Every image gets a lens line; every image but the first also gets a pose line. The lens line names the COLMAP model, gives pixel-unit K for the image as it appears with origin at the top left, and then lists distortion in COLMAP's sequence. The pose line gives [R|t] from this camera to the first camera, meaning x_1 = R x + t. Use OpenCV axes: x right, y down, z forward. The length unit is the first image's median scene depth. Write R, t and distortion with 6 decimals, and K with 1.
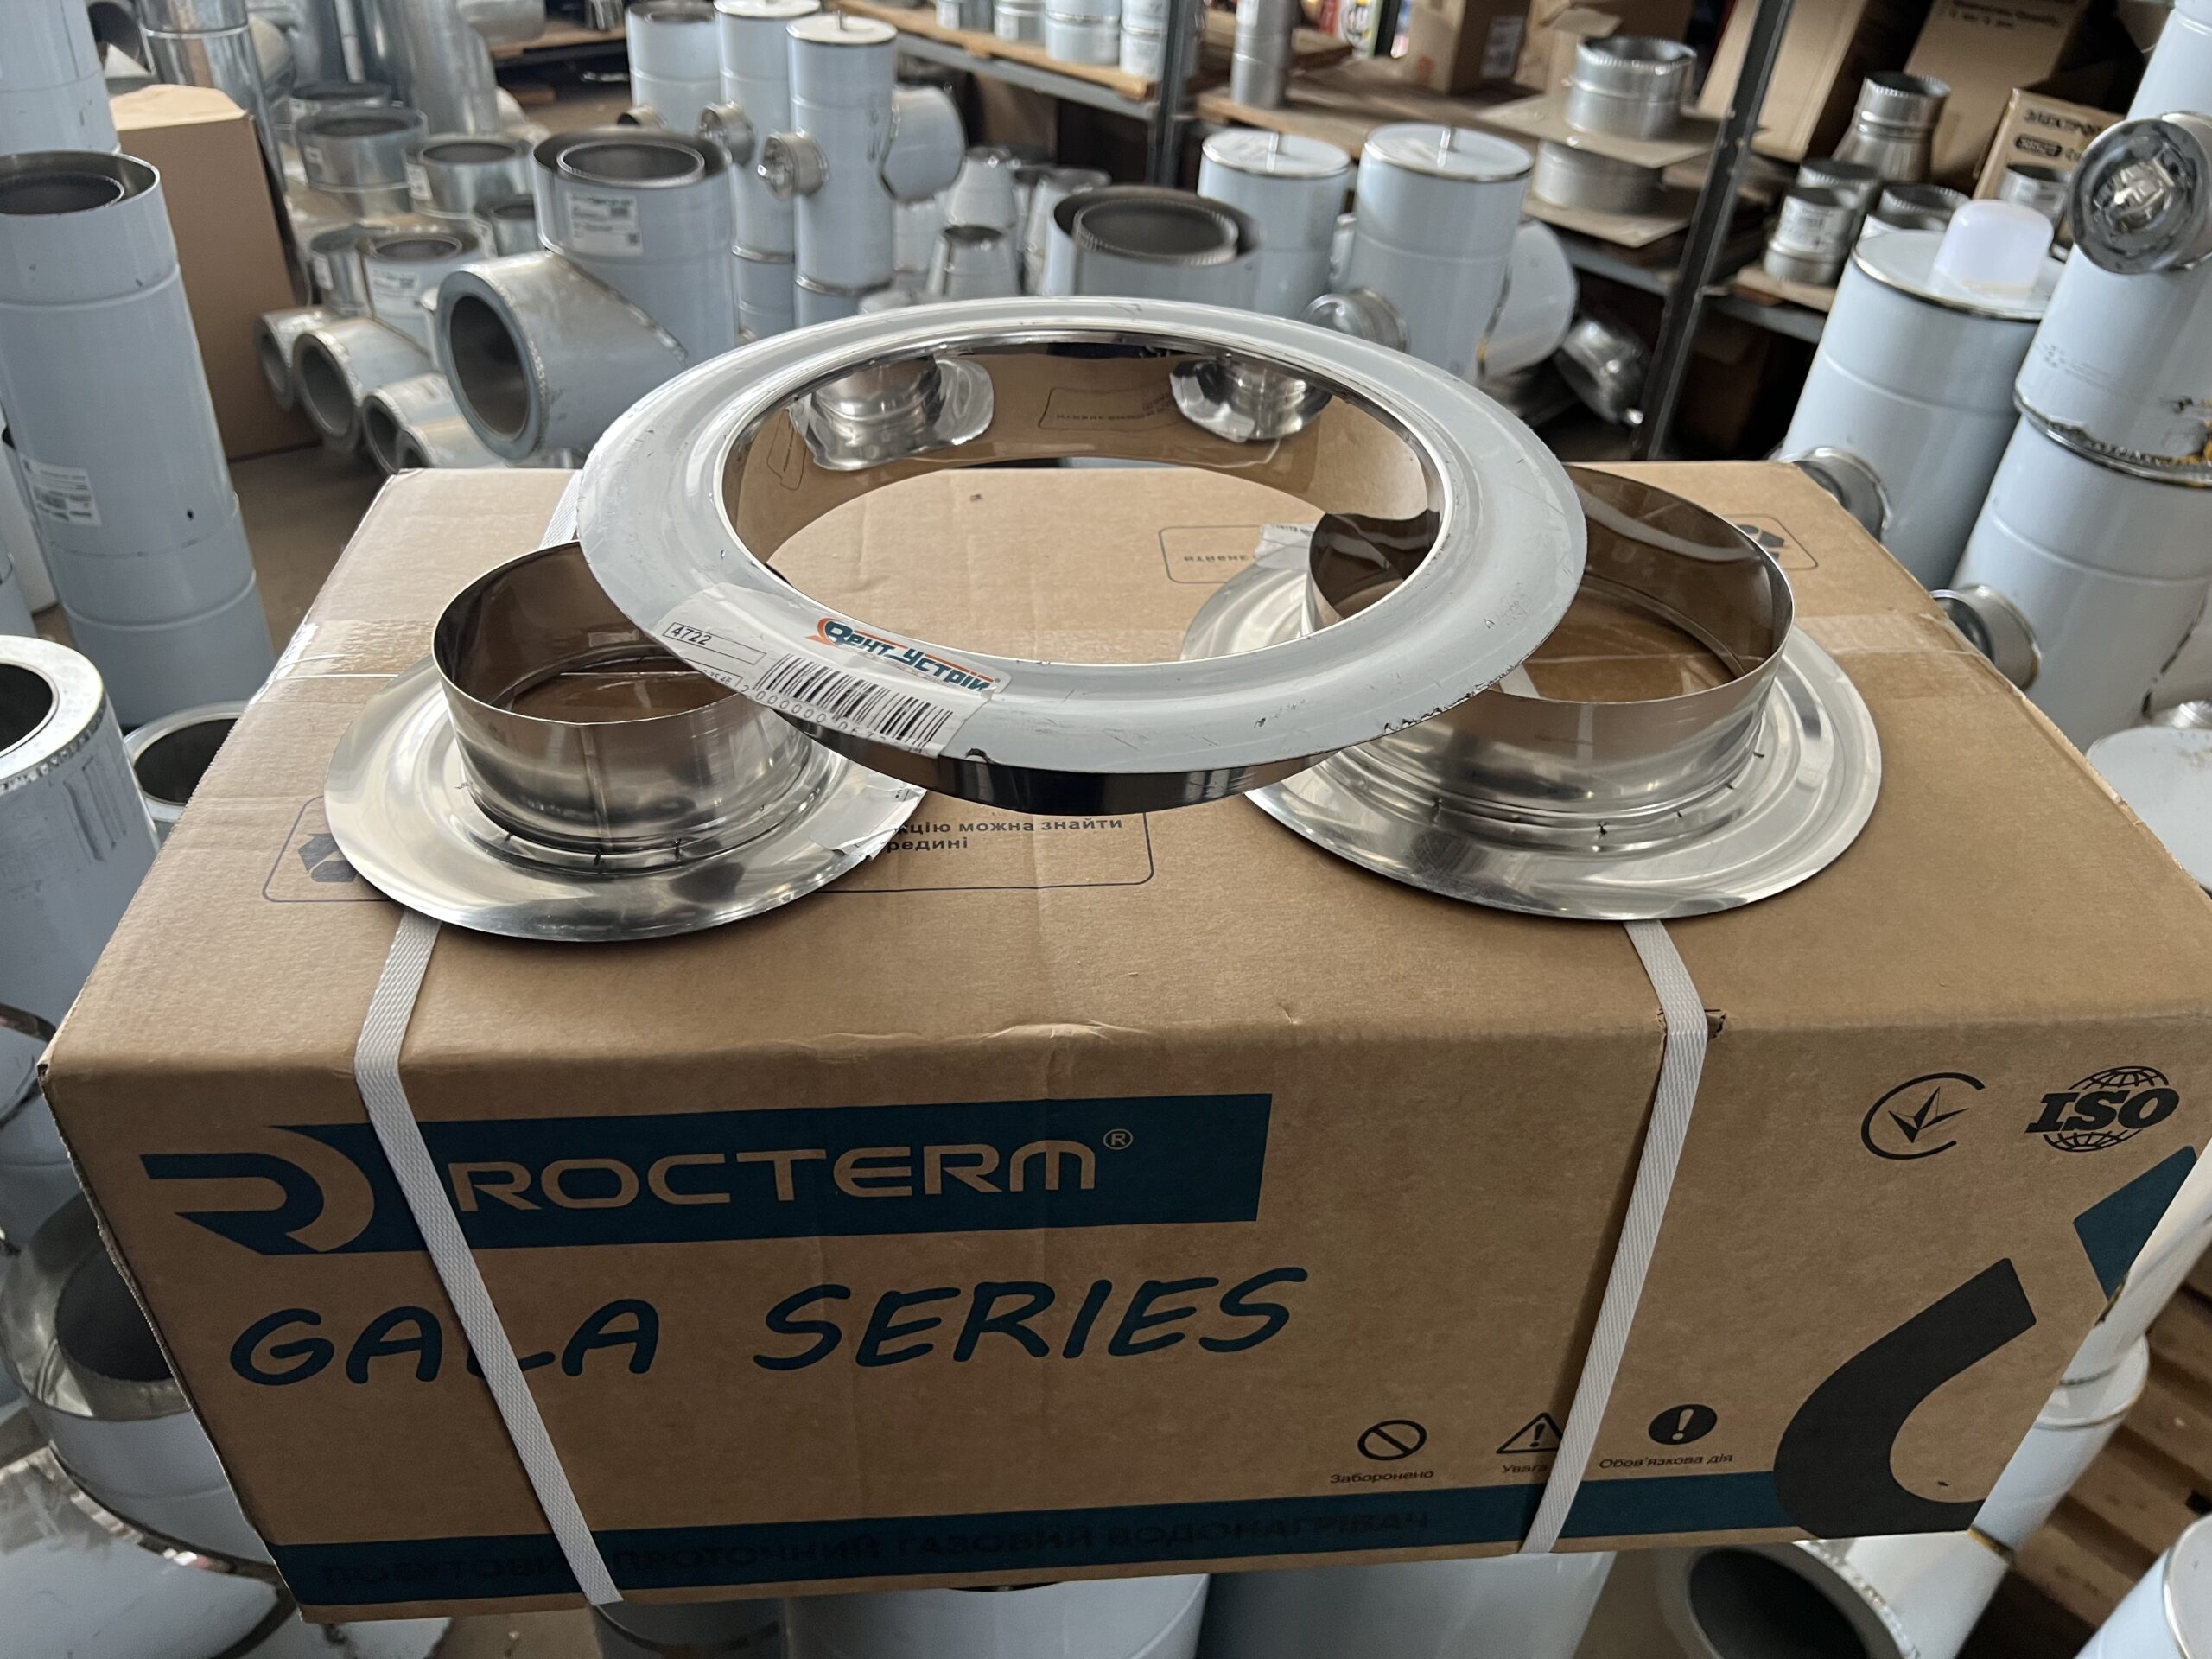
lens RADIAL K [[1739.0, 0, 1085.9], [0, 1739.0, 846.2], [0, 0, 1]] dist [0.001059, -0.007537]
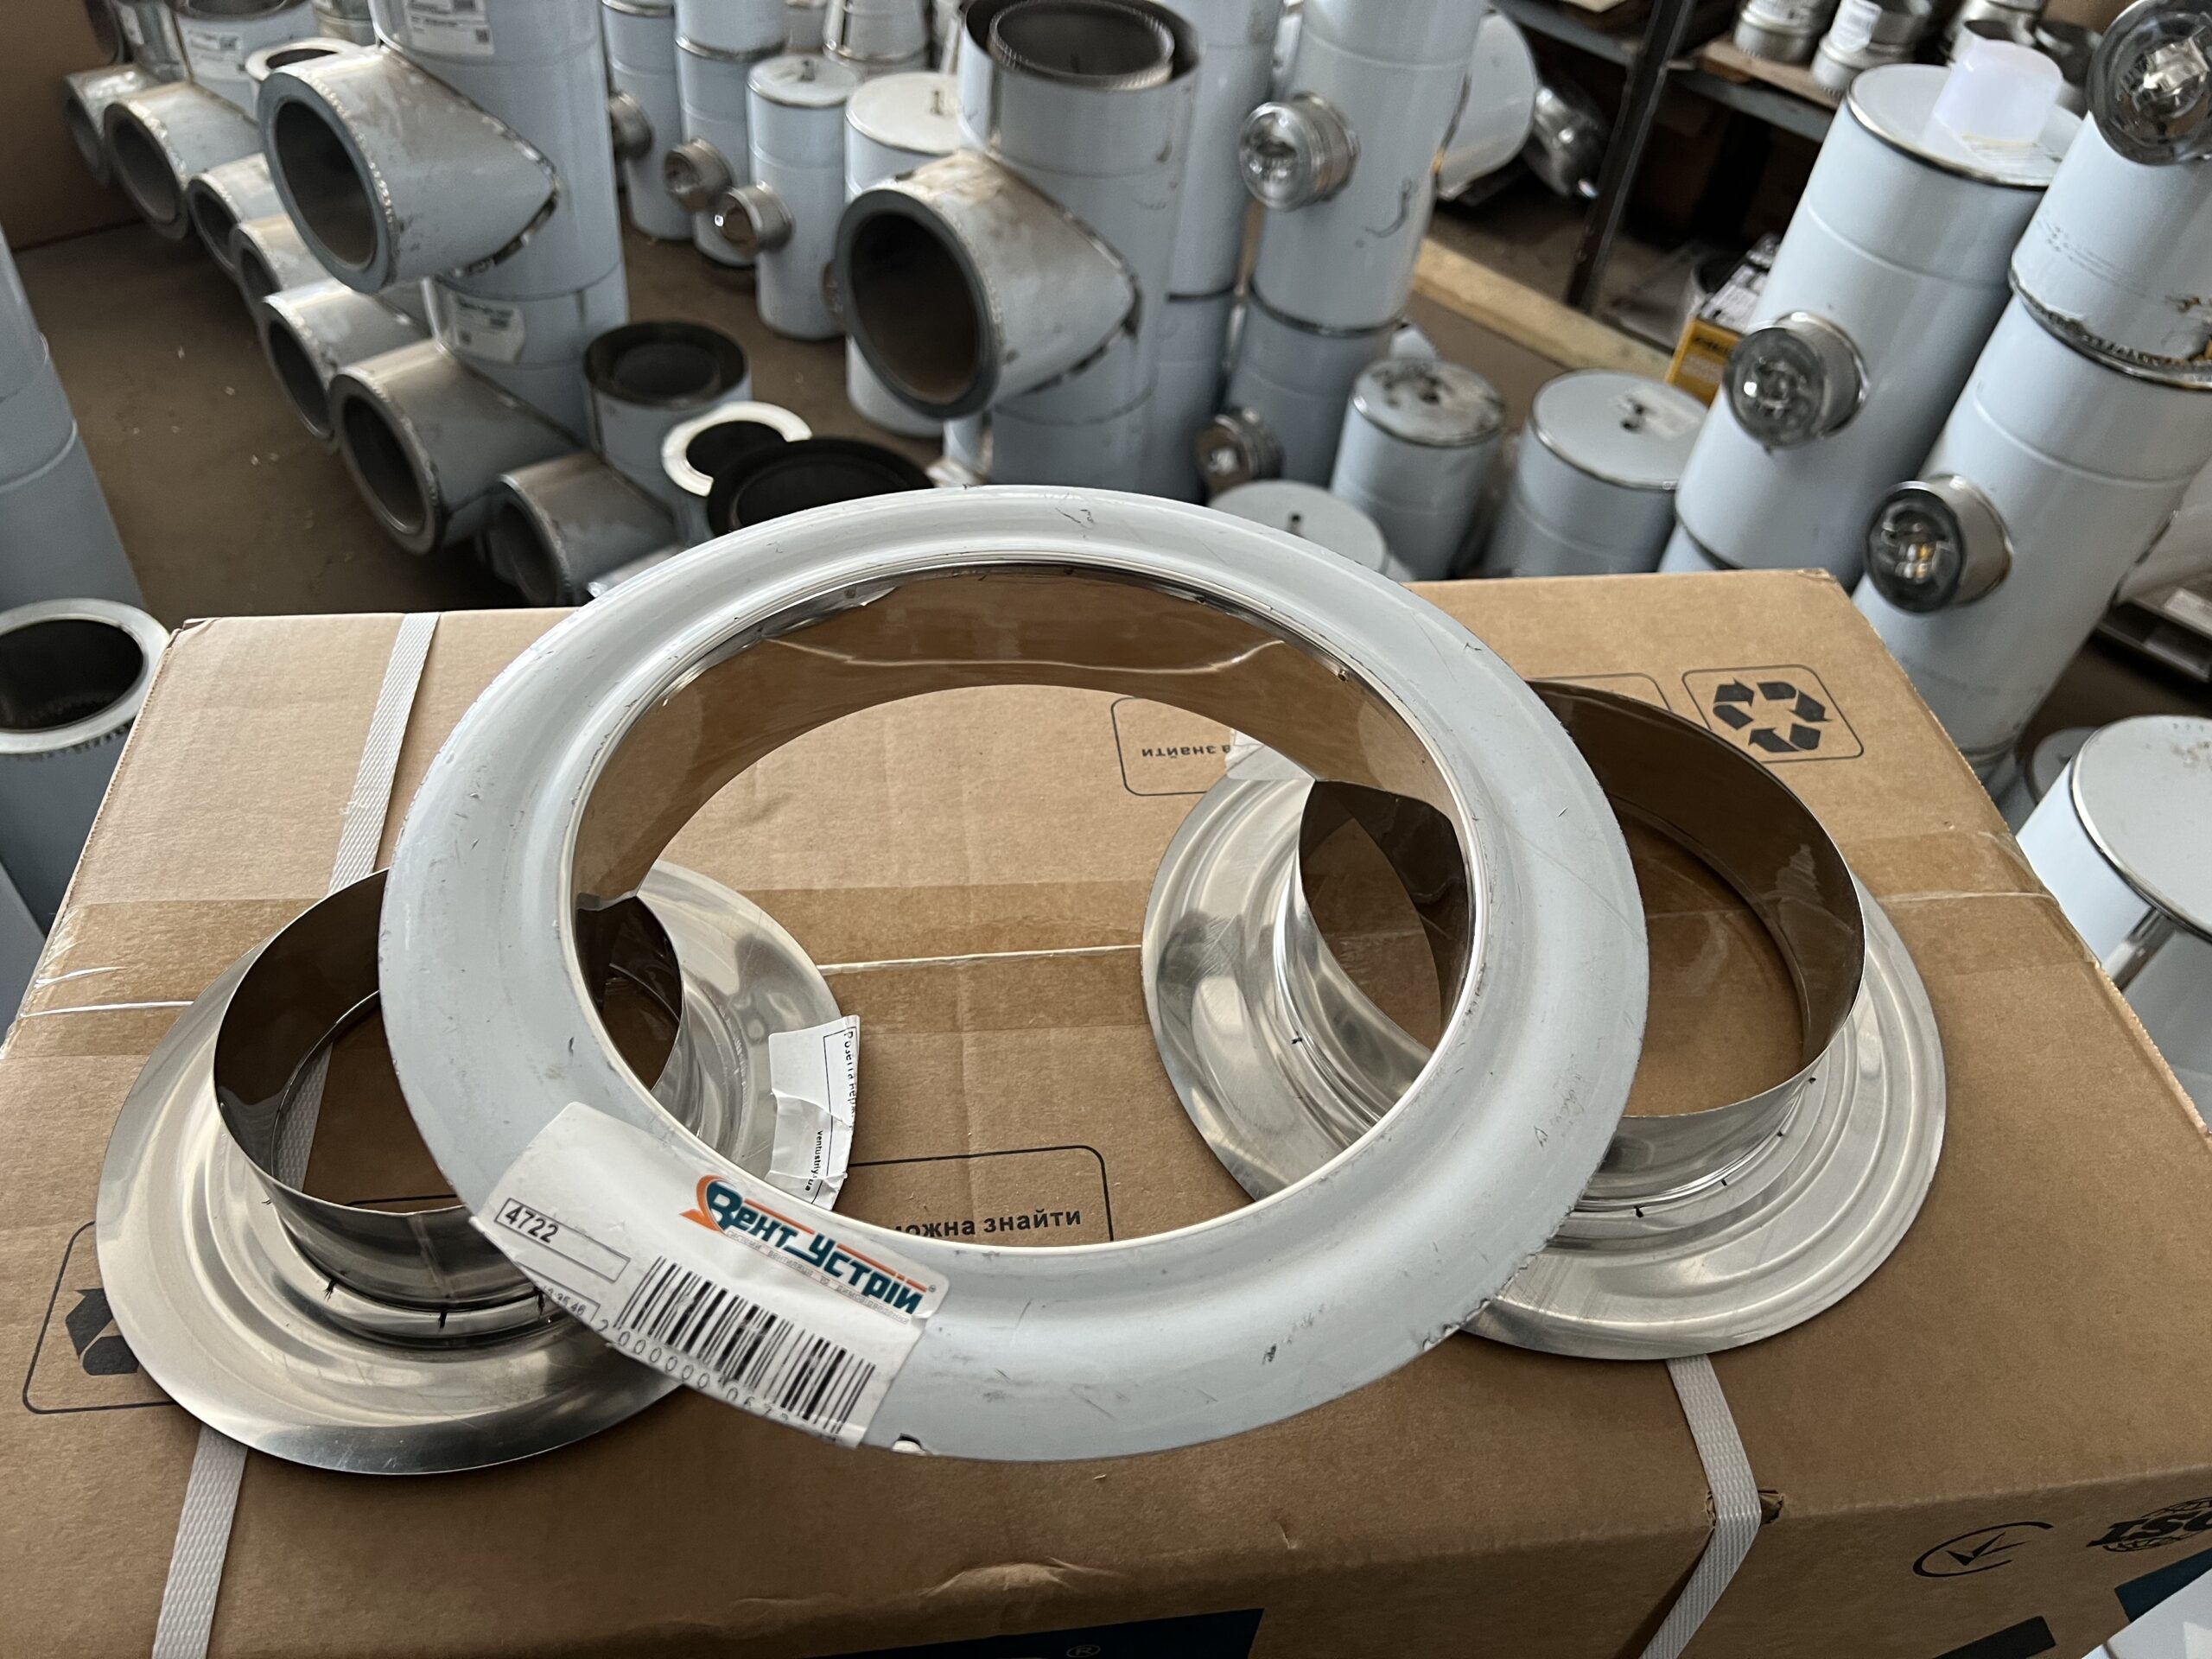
lens RADIAL K [[1721.5, 0, 1121.4], [0, 1721.5, 834.8], [0, 0, 1]] dist [0.002592, -0.017280]
pose [[0.997804, -0.016938, 0.064030, -0.003301], [0.005685, 0.985083, 0.171987, -0.123445], [-0.065988, -0.171246, 0.983016, 0.076612]]
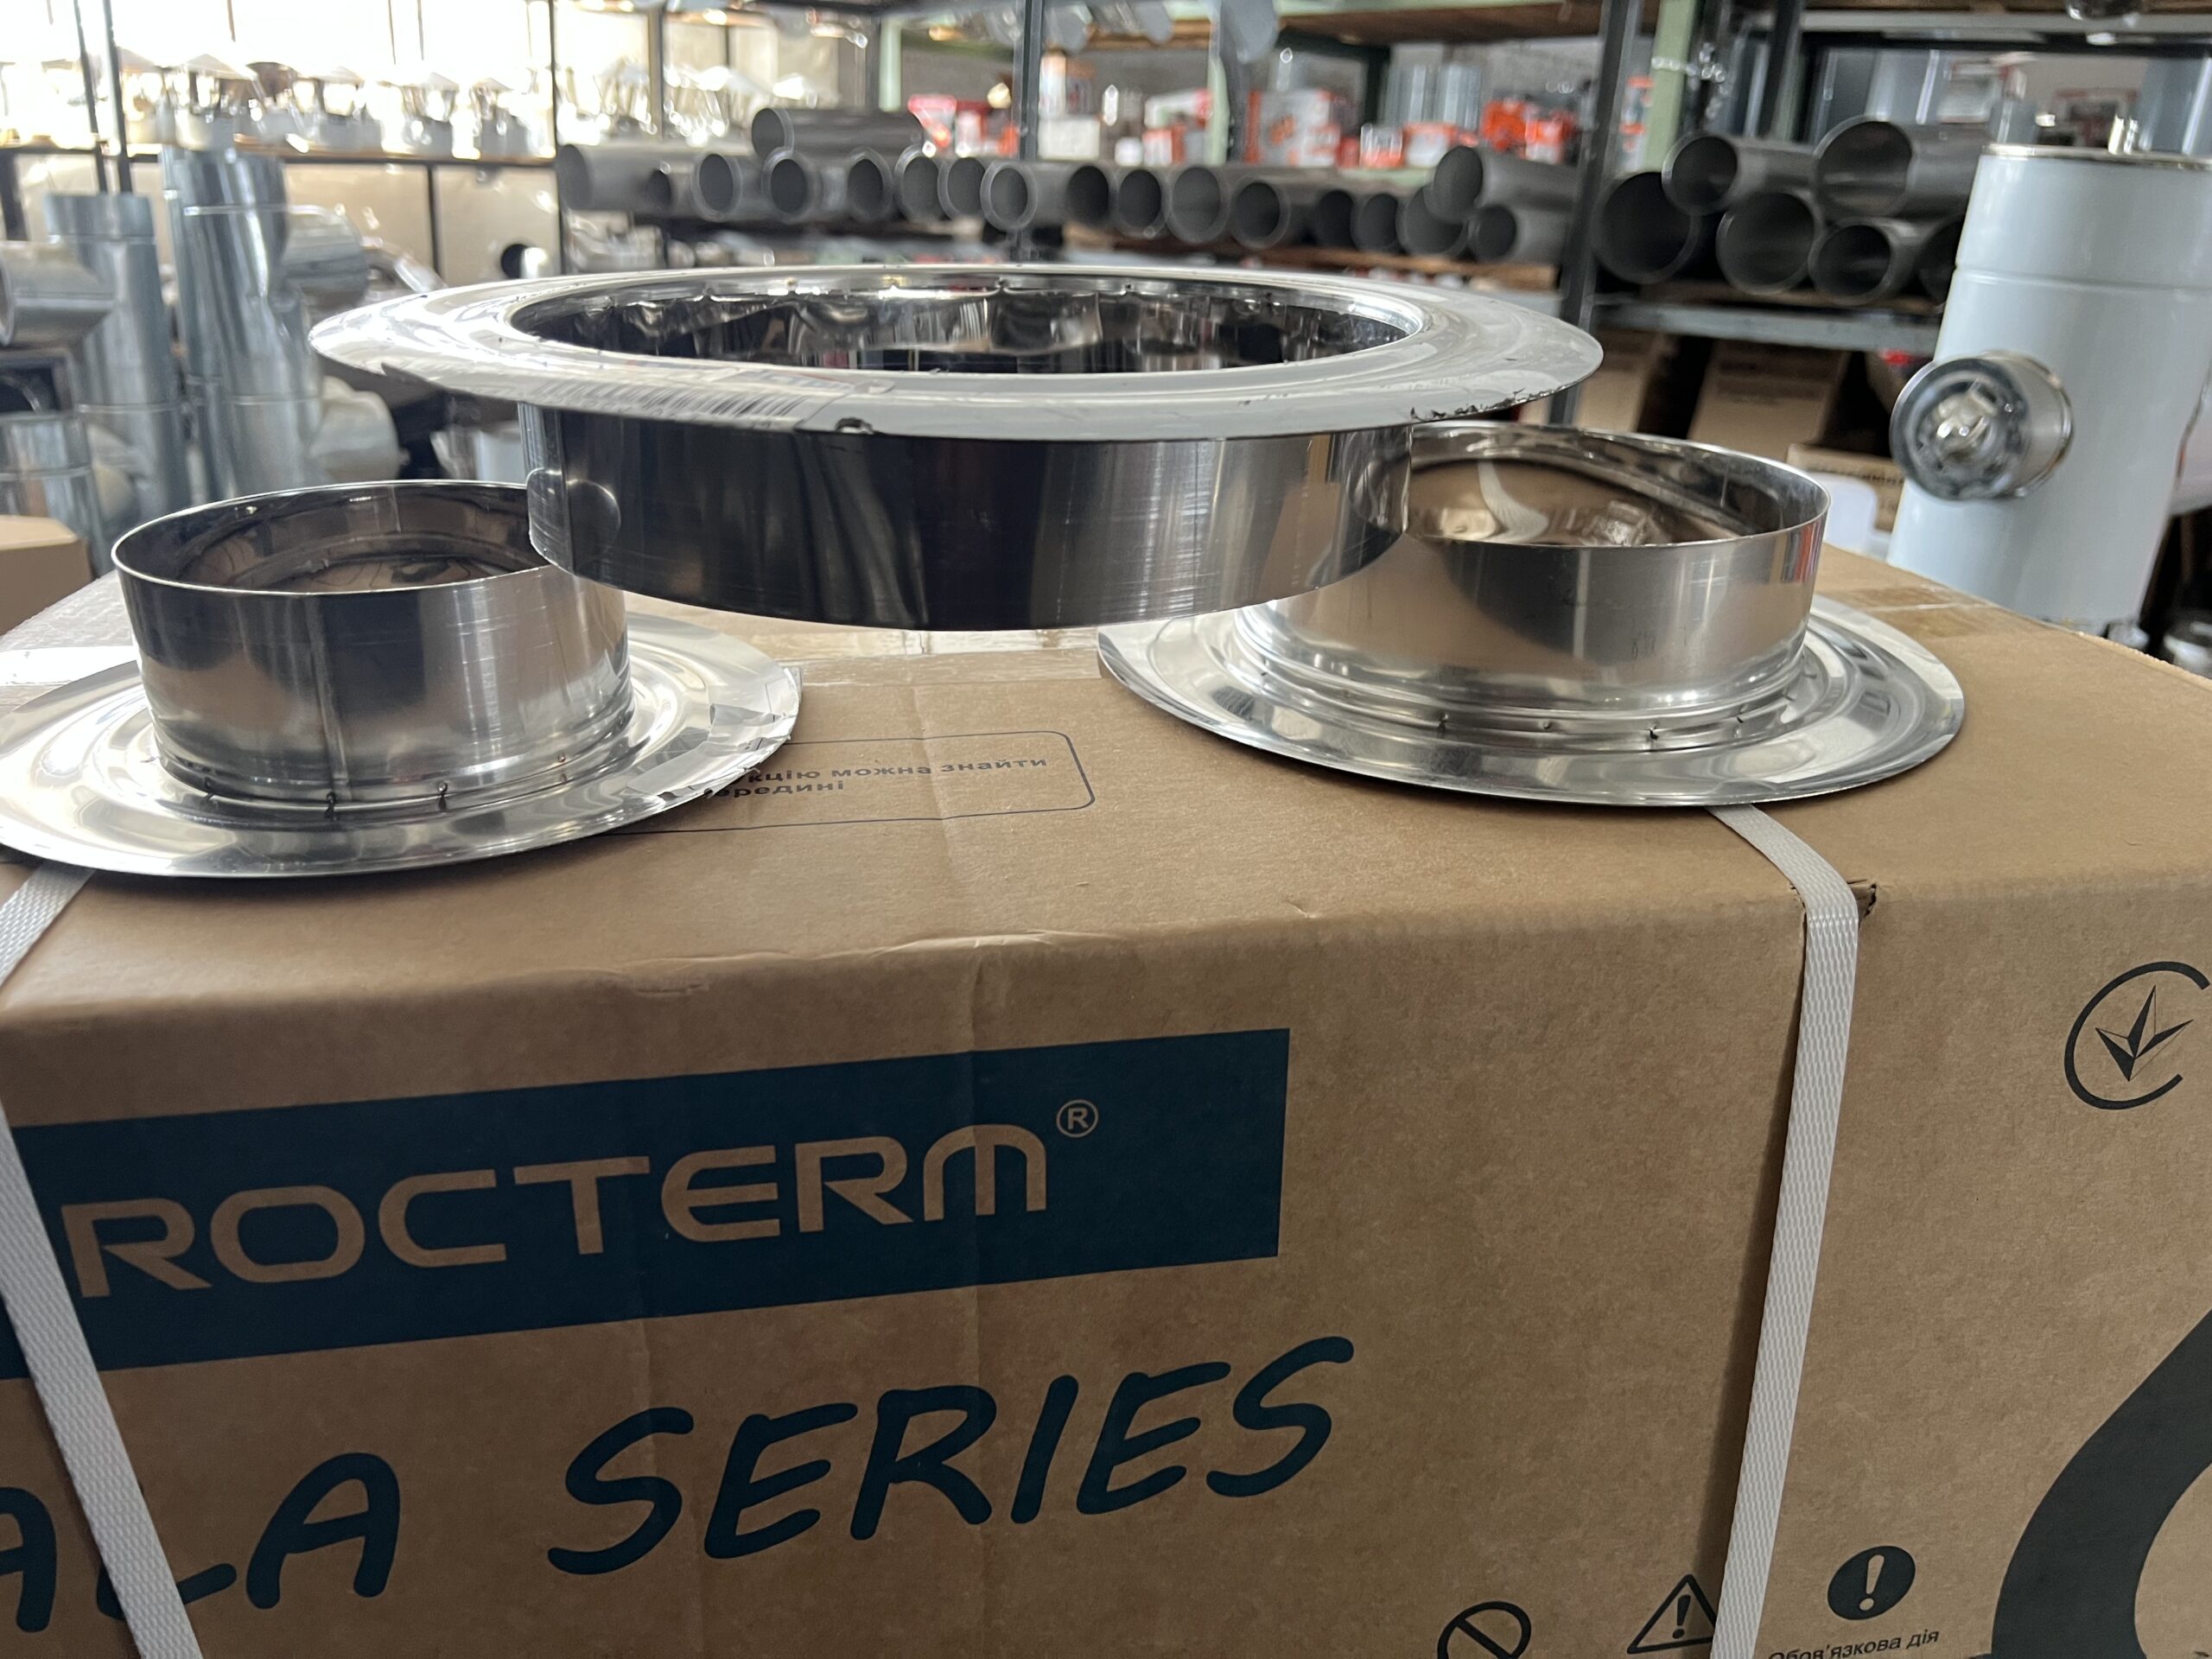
lens RADIAL K [[1734.0, 0, 1098.3], [0, 1734.0, 831.4], [0, 0, 1]] dist [-0.006630, 0.004079]
pose [[0.994343, -0.055176, 0.090758, -0.009755], [0.077854, 0.959871, -0.269419, 0.081070], [-0.072251, 0.274961, 0.958737, 0.099430]]
